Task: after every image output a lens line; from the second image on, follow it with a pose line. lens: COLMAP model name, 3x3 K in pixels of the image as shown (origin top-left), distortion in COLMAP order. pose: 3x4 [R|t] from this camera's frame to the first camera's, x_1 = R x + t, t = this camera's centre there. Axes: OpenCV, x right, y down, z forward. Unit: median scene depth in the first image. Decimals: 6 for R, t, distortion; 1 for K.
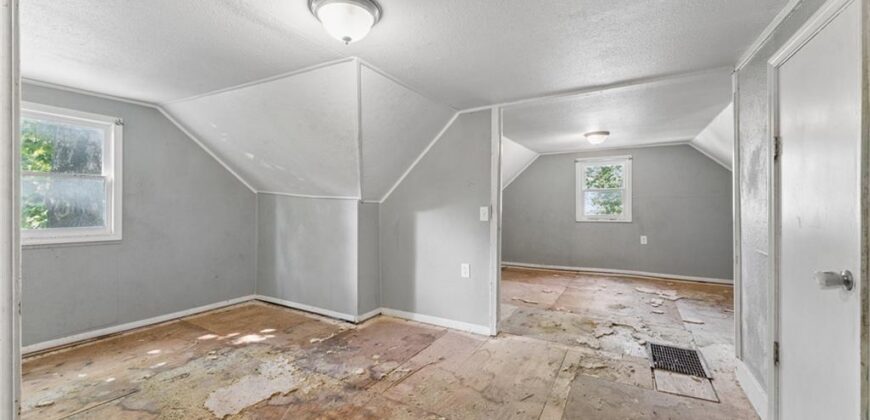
lens RADIAL K [[345.3, 0, 434.7], [0, 345.3, 201.8], [0, 0, 1]] dist [-0.002403, -0.000172]
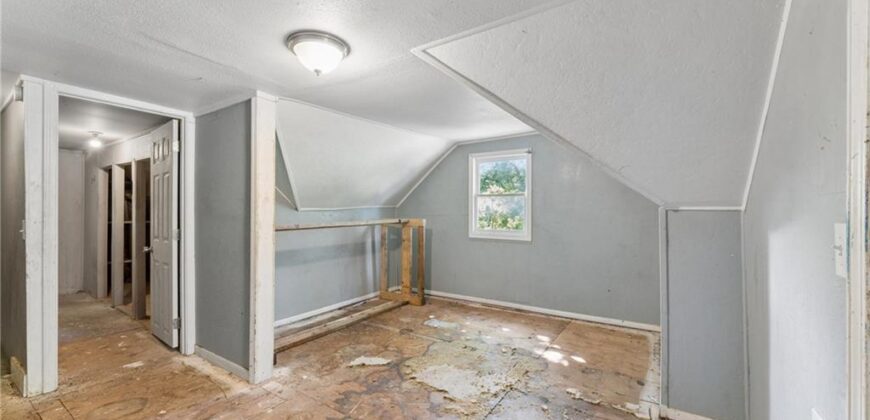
lens RADIAL K [[347.1, 0, 435.0], [0, 347.1, 210.0], [0, 0, 1]] dist [-0.001740, 0.000145]
pose [[-0.064682, -0.011021, -0.997845, 0.485953], [0.008522, 0.999896, -0.011596, 0.004337], [0.997870, -0.009254, -0.064581, 0.813682]]
